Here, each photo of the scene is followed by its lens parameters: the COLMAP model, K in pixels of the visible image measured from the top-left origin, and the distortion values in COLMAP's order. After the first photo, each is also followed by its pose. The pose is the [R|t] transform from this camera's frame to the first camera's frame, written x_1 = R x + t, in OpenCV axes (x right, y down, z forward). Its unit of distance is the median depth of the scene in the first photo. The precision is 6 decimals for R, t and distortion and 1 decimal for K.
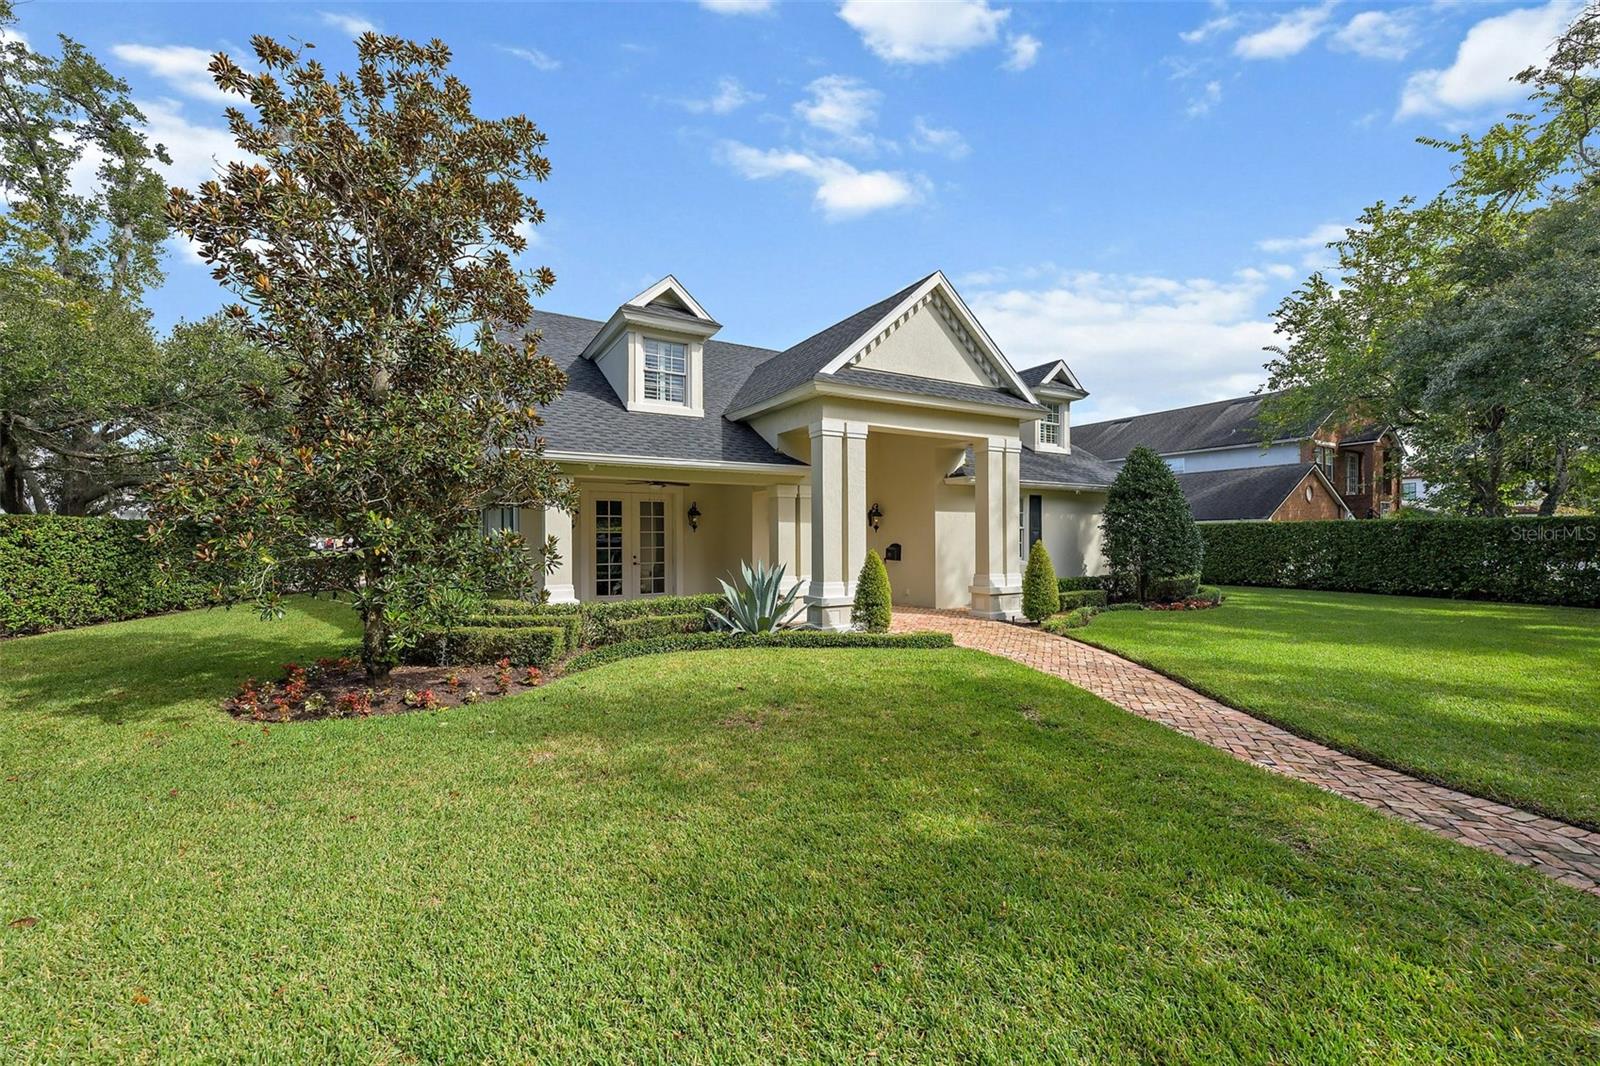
lens RADIAL K [[652.8, 0, 800.0], [0, 652.8, 533.0], [0, 0, 1]] dist [-0.002896, -0.000521]
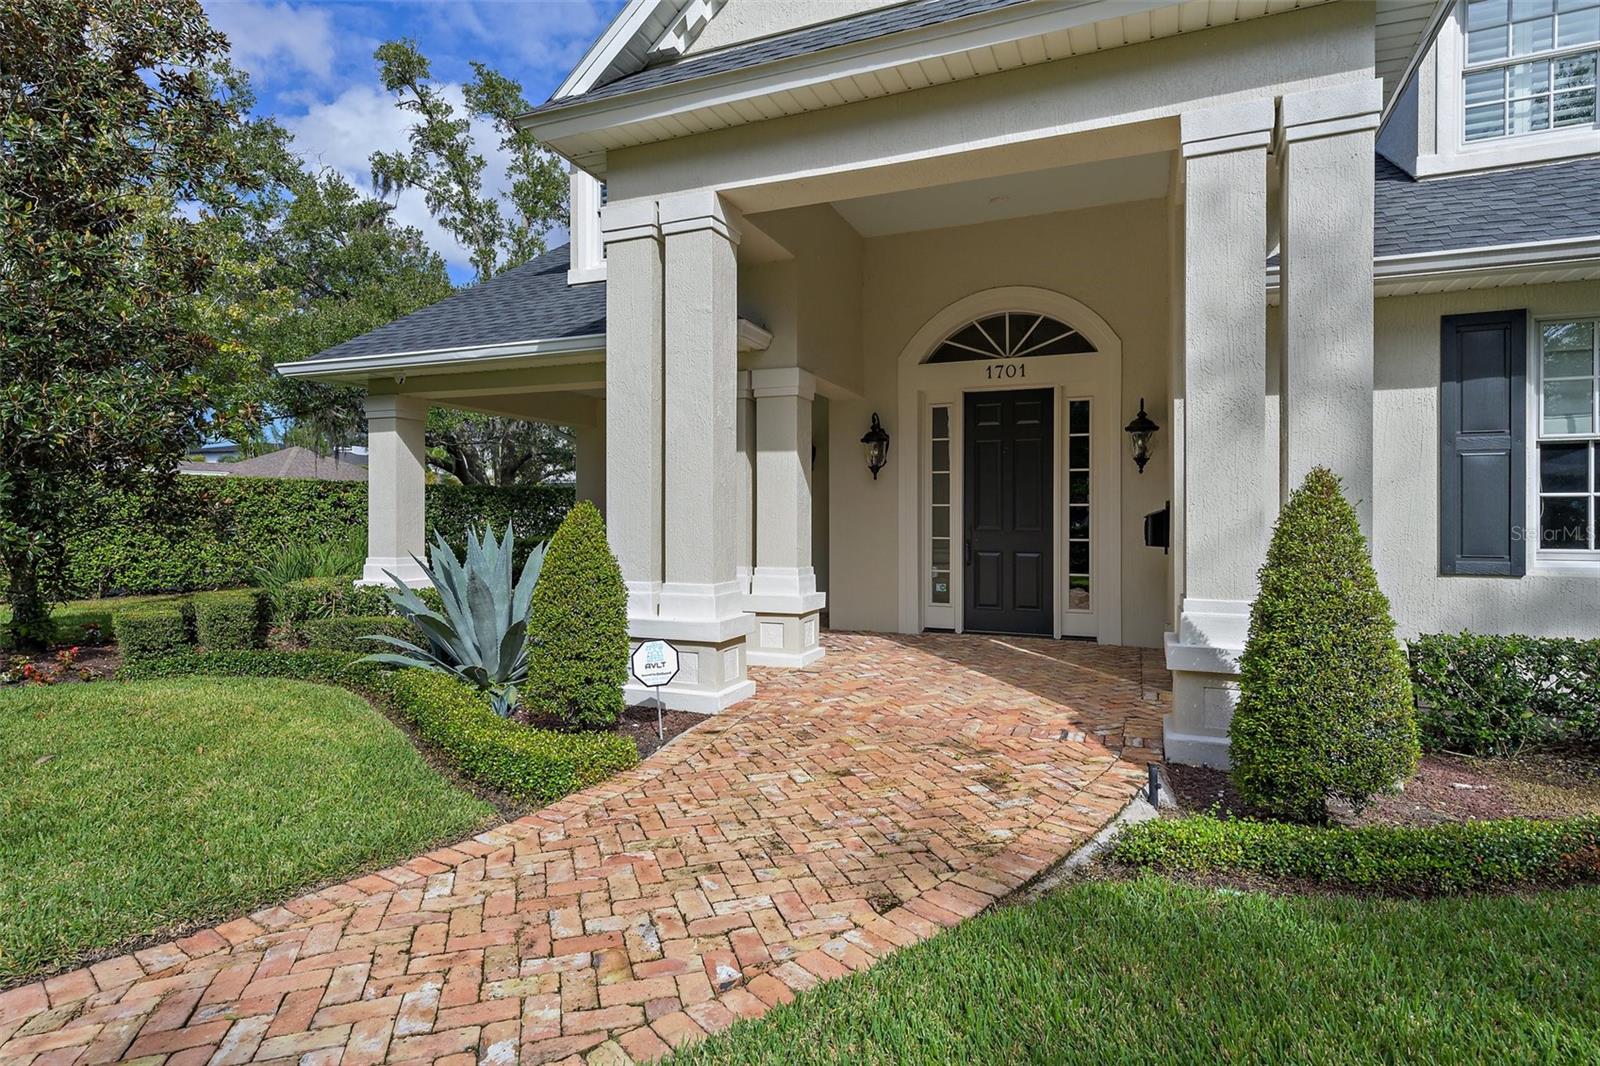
lens RADIAL K [[858.7, 0, 796.9], [0, 858.7, 511.4], [0, 0, 1]] dist [0.018401, -0.000601]
pose [[0.598551, -0.000949, -0.801084, 0.501532], [0.002116, 0.999998, 0.000397, 0.026340], [0.801082, -0.001933, 0.598551, 0.658074]]
